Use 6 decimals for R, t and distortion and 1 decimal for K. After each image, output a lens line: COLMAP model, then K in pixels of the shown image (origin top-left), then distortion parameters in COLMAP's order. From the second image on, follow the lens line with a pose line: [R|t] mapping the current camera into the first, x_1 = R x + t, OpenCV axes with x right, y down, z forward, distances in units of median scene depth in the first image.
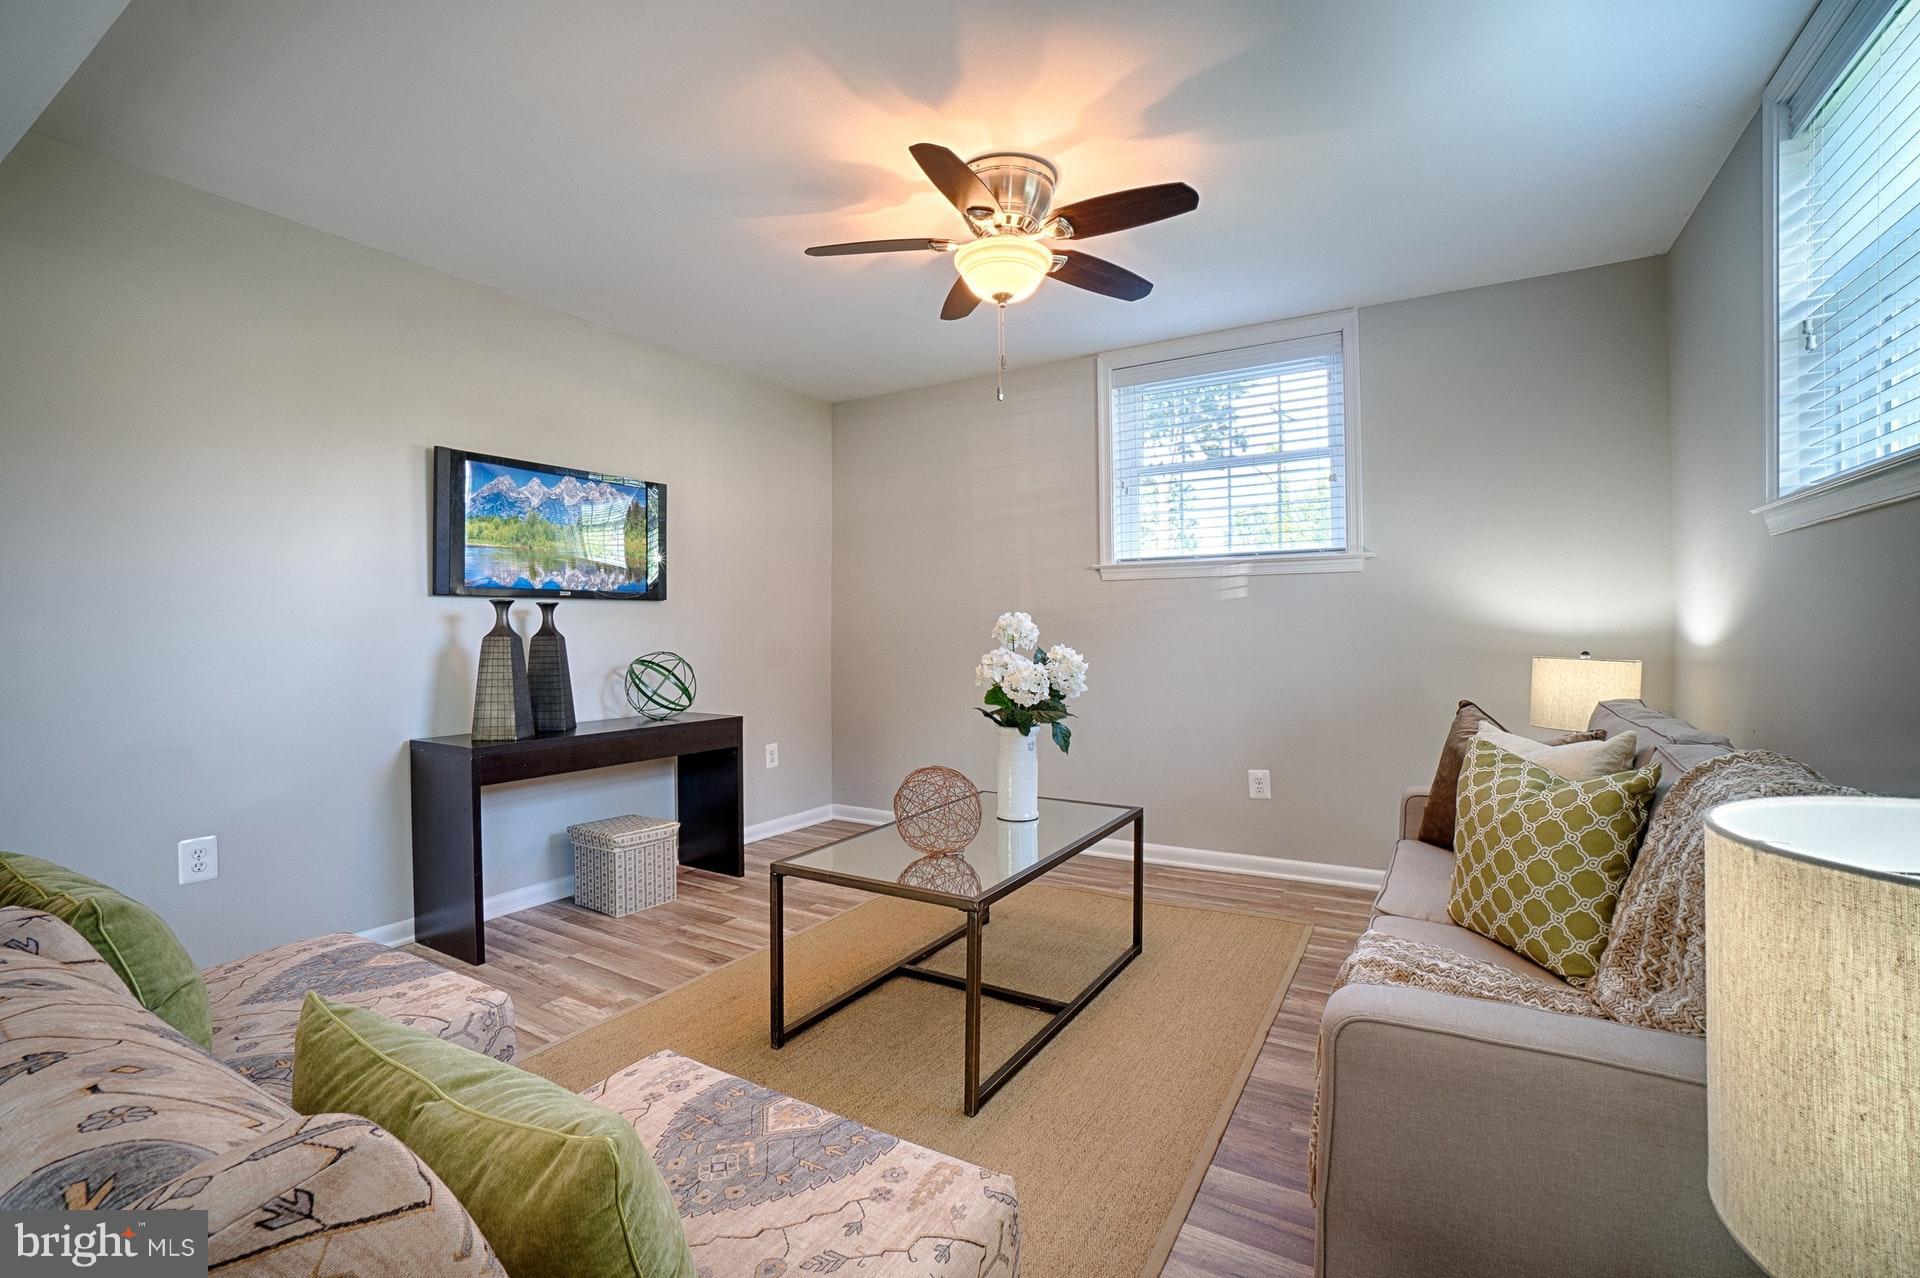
lens RADIAL K [[844.6, 0, 940.4], [0, 844.6, 640.6], [0, 0, 1]] dist [-0.063107, 0.022615]
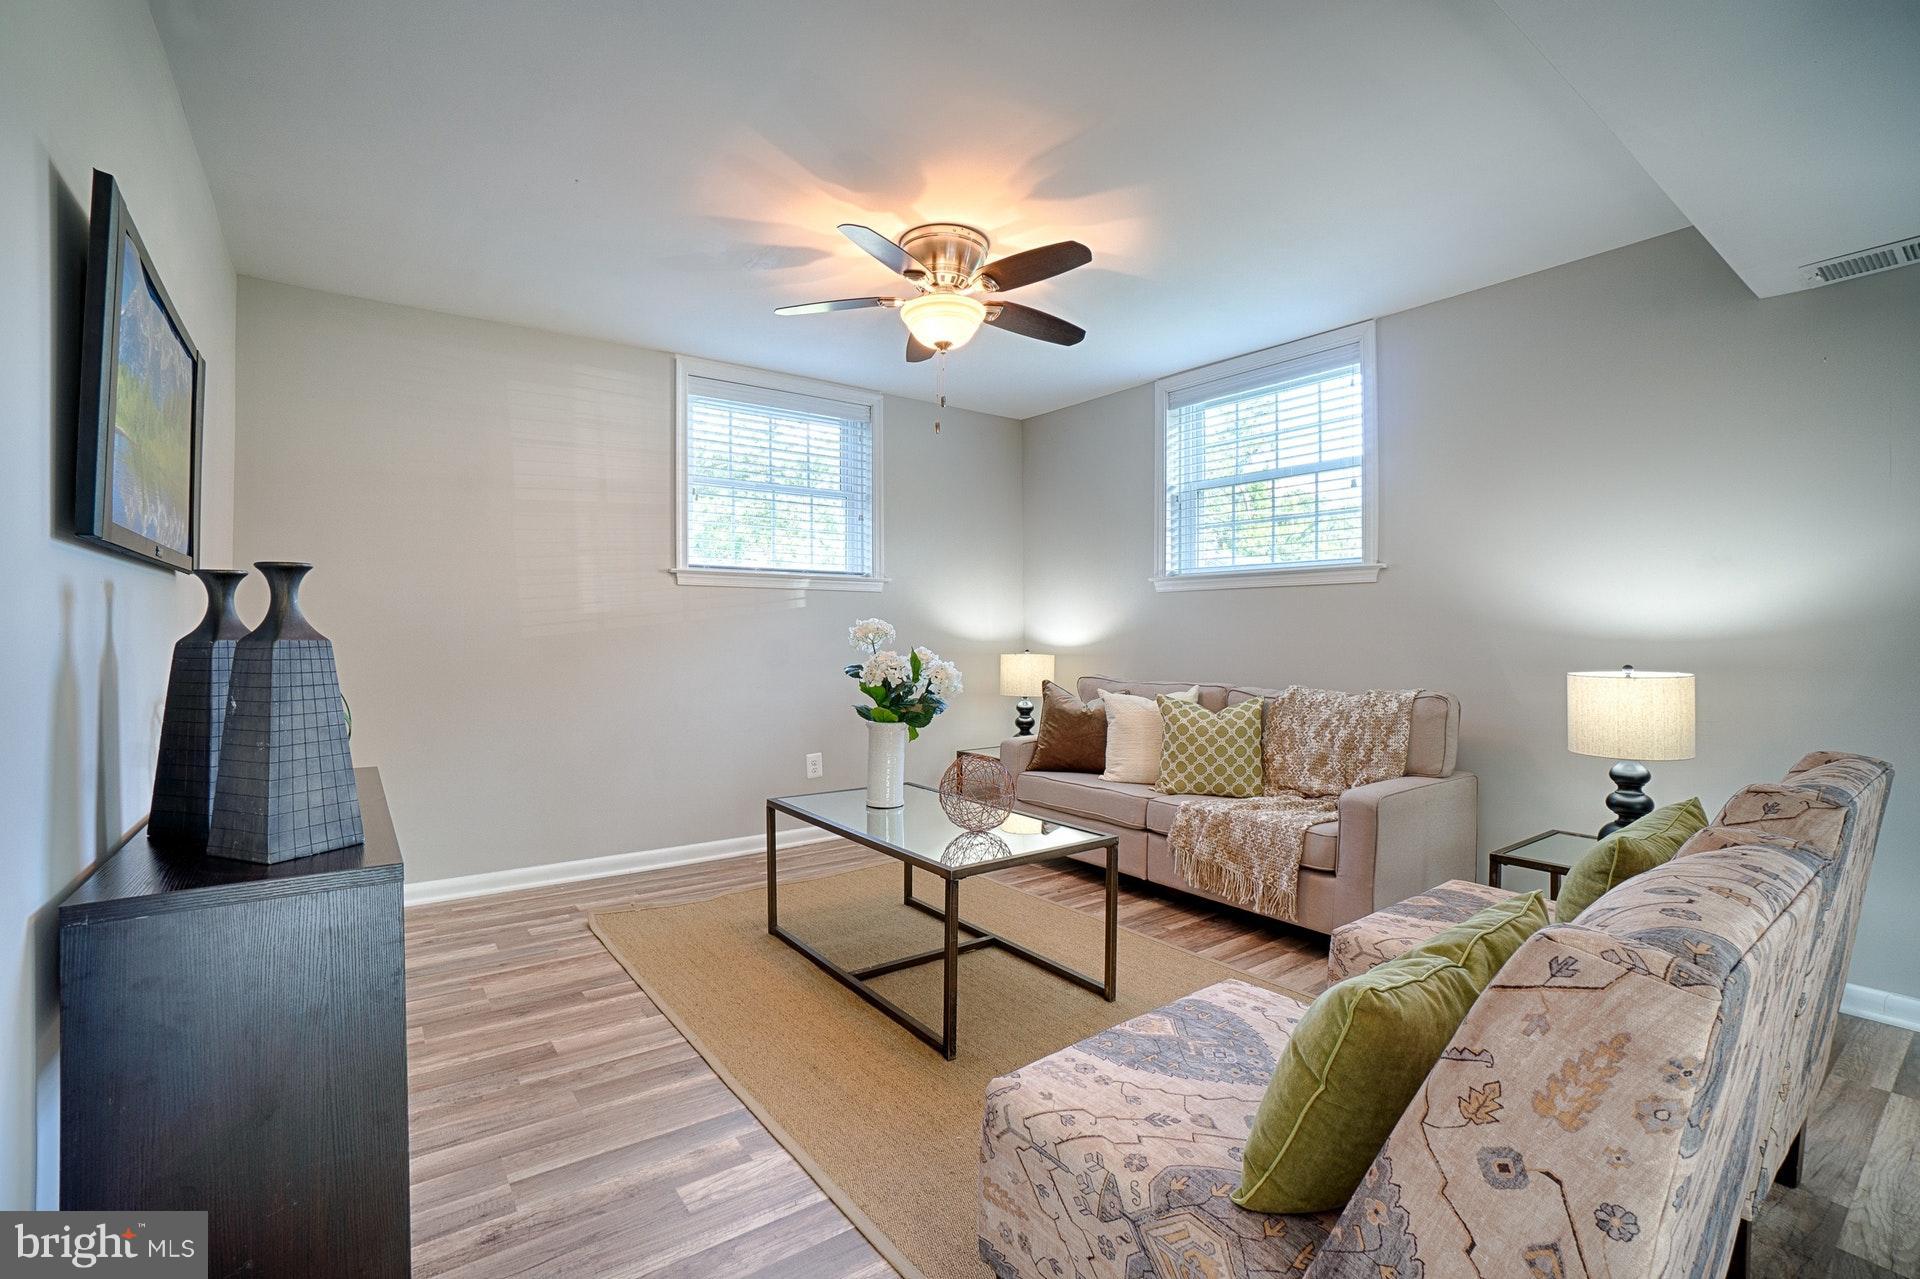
lens RADIAL K [[844.6, 0, 940.4], [0, 844.6, 641.1], [0, 0, 1]] dist [-0.063107, 0.022615]
pose [[0.384311, 0.000022, 0.923204, -0.807349], [0.008137, 0.999961, -0.003411, 0.000419], [-0.923168, 0.008824, 0.384296, 0.459096]]
